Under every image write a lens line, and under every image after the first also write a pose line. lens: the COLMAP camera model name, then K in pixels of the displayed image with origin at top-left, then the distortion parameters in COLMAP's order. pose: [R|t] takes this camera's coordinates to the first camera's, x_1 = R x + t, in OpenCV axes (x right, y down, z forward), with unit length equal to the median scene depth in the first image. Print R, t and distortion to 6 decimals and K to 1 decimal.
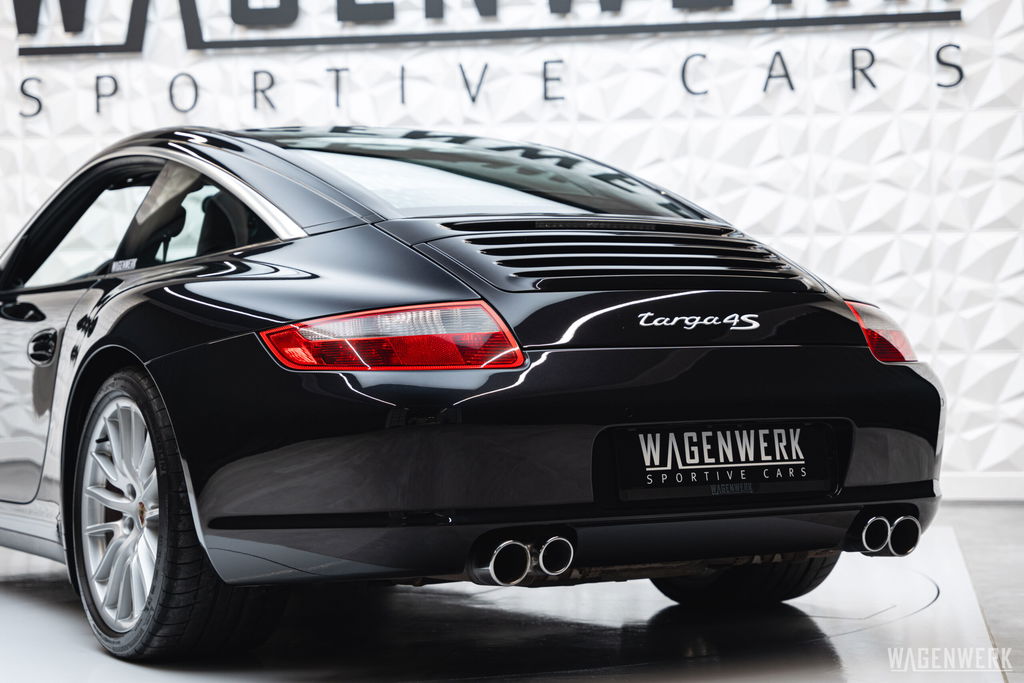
lens RADIAL K [[2029.1, 0, 512.0], [0, 2029.1, 341.5], [0, 0, 1]] dist [0.072636, -0.001895]
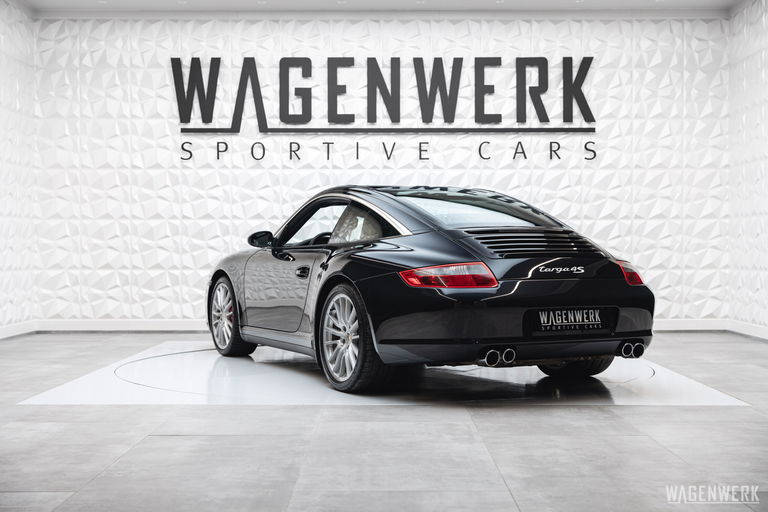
lens RADIAL K [[877.8, 0, 384.0], [0, 877.8, 256.0], [0, 0, 1]] dist [0.019606, 0.014899]
pose [[0.985590, 0.013213, 0.168632, -0.191586], [-0.011497, 0.999872, -0.011150, 0.003104], [-0.168758, 0.009051, 0.985616, 0.021772]]
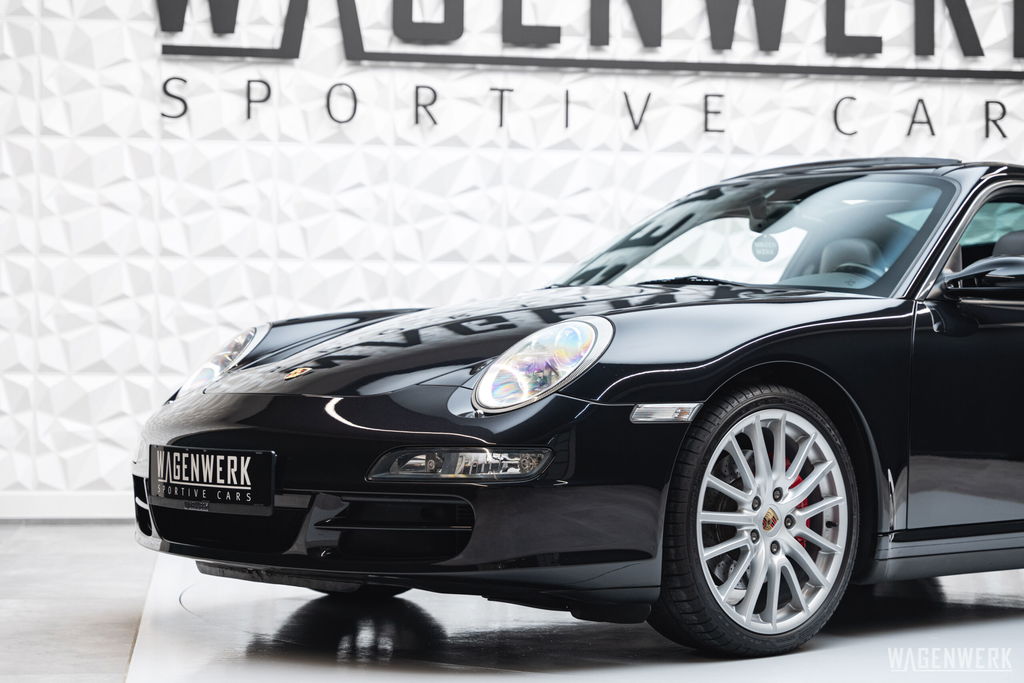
lens RADIAL K [[2029.1, 0, 512.0], [0, 2029.1, 341.5], [0, 0, 1]] dist [0.072636, -0.001895]
pose [[0.951378, 0.025338, 0.306982, -0.390655], [-0.021583, 0.999645, -0.015619, 0.005604], [-0.307269, 0.008234, 0.951587, 0.050260]]
